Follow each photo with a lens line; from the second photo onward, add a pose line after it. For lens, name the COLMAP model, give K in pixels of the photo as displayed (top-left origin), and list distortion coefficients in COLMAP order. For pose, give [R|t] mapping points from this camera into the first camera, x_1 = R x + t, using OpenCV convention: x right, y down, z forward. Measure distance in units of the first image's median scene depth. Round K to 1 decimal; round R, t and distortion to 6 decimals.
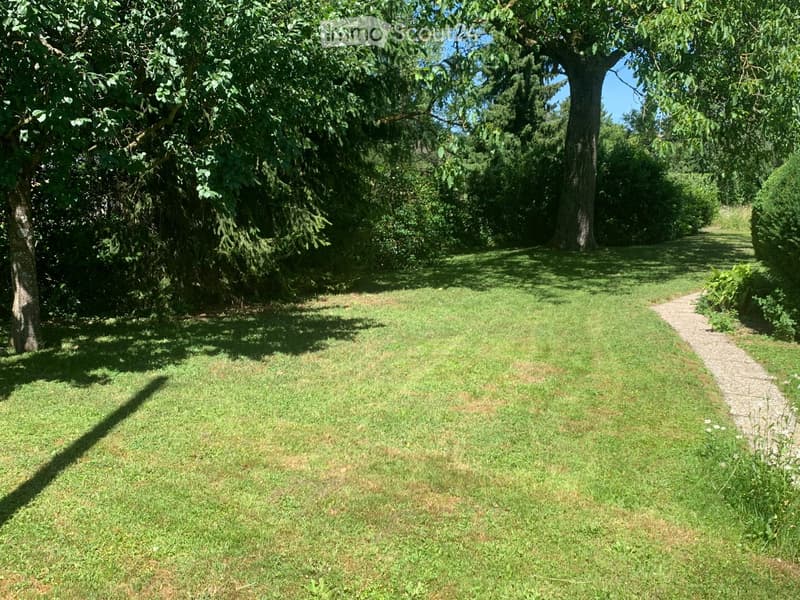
lens RADIAL K [[612.6, 0, 400.0], [0, 612.6, 300.0], [0, 0, 1]] dist [0.020426, -0.004609]
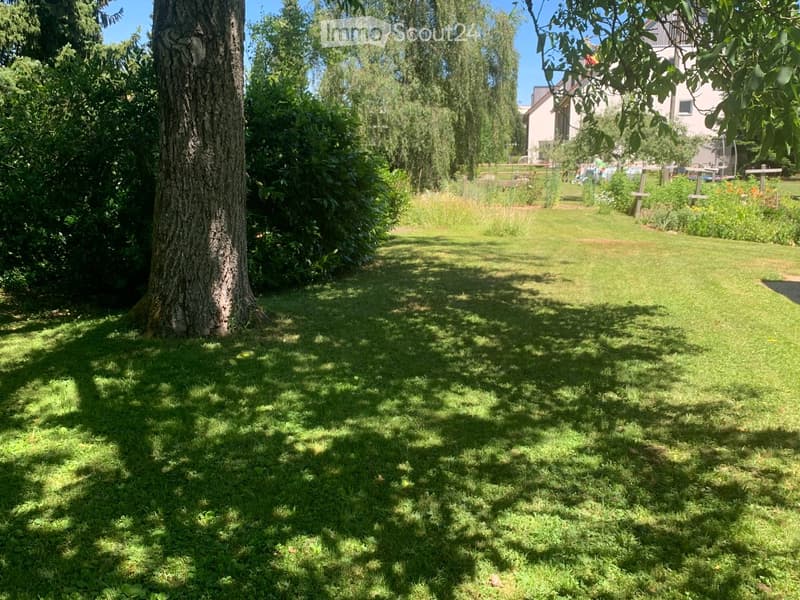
lens RADIAL K [[713.2, 0, 400.0], [0, 713.2, 300.0], [0, 0, 1]] dist [0.003746, -0.000431]
pose [[0.826945, -0.104652, 0.552459, 0.123295], [0.100129, 0.994231, 0.038460, -0.091838], [-0.553296, 0.023512, 0.832653, 0.496580]]
